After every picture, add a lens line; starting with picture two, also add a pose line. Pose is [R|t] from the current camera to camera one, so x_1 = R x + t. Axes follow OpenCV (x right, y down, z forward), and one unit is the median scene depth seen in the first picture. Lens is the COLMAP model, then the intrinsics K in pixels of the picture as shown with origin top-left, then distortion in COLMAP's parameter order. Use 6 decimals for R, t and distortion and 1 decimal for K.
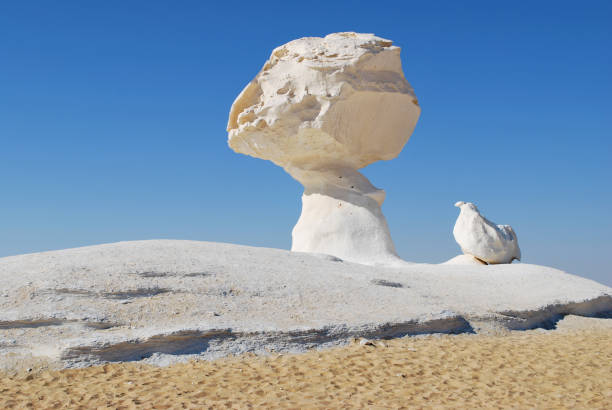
lens RADIAL K [[890.2, 0, 306.0], [0, 890.2, 205.0], [0, 0, 1]] dist [0.001788, -0.035256]
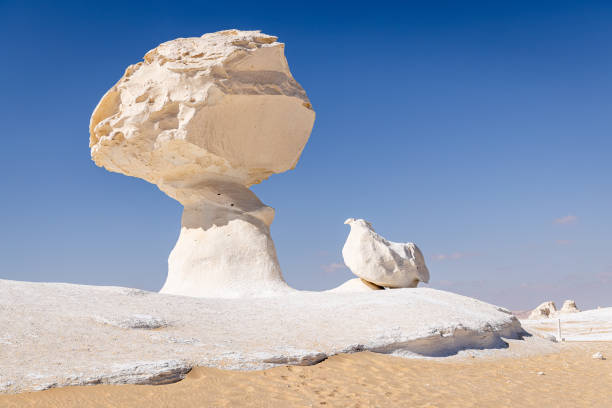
lens RADIAL K [[890.2, 0, 306.0], [0, 890.2, 204.0], [0, 0, 1]] dist [0.001788, -0.035256]
pose [[0.998193, -0.040338, -0.044543, 0.169427], [0.039163, 0.998870, -0.026941, 0.005442], [0.045579, 0.025147, 0.998644, 0.136907]]
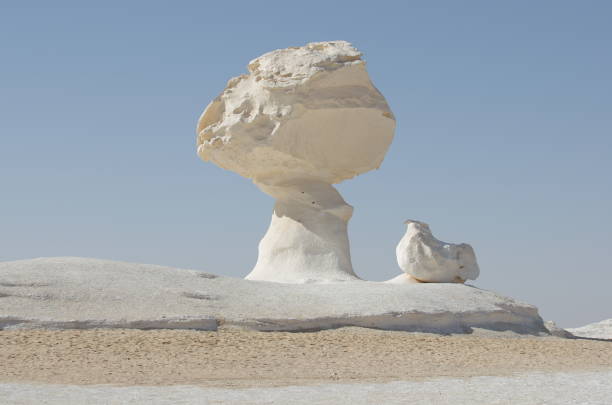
lens RADIAL K [[1622.8, 0, 306.0], [0, 1622.8, 202.5], [0, 0, 1]] dist [-0.160747, -0.329105]
pose [[0.965269, 0.012583, -0.260953, 0.542013], [-0.005337, 0.999581, 0.028455, -0.075265], [0.261202, -0.026074, 0.964932, -0.798730]]
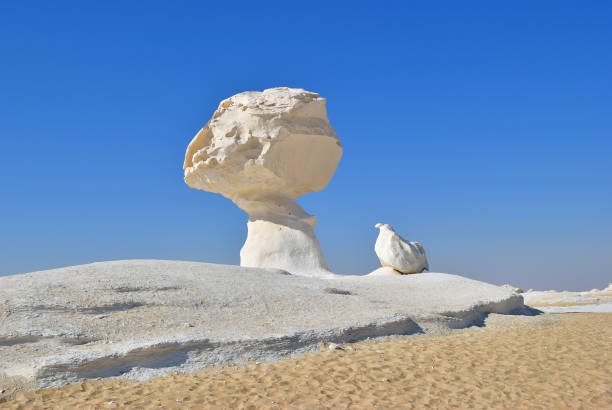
lens RADIAL K [[677.8, 0, 306.0], [0, 677.8, 205.0], [0, 0, 1]] dist [-0.054527, 0.001300]
pose [[0.994364, -0.021287, 0.103865, -0.021623], [0.026077, 0.998648, -0.044977, 0.010019], [-0.102767, 0.047432, 0.993574, 0.092205]]
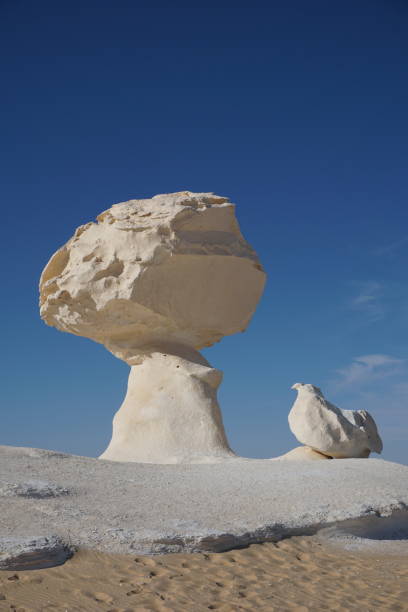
lens RADIAL K [[830.7, 0, 204.0], [0, 830.7, 306.0], [0, 0, 1]] dist [-0.006637, 0.007017]
pose [[0.989094, -0.031453, -0.143891, 0.200507], [0.015709, 0.993888, -0.109269, 0.009778], [0.146448, 0.105817, 0.983542, 0.222839]]
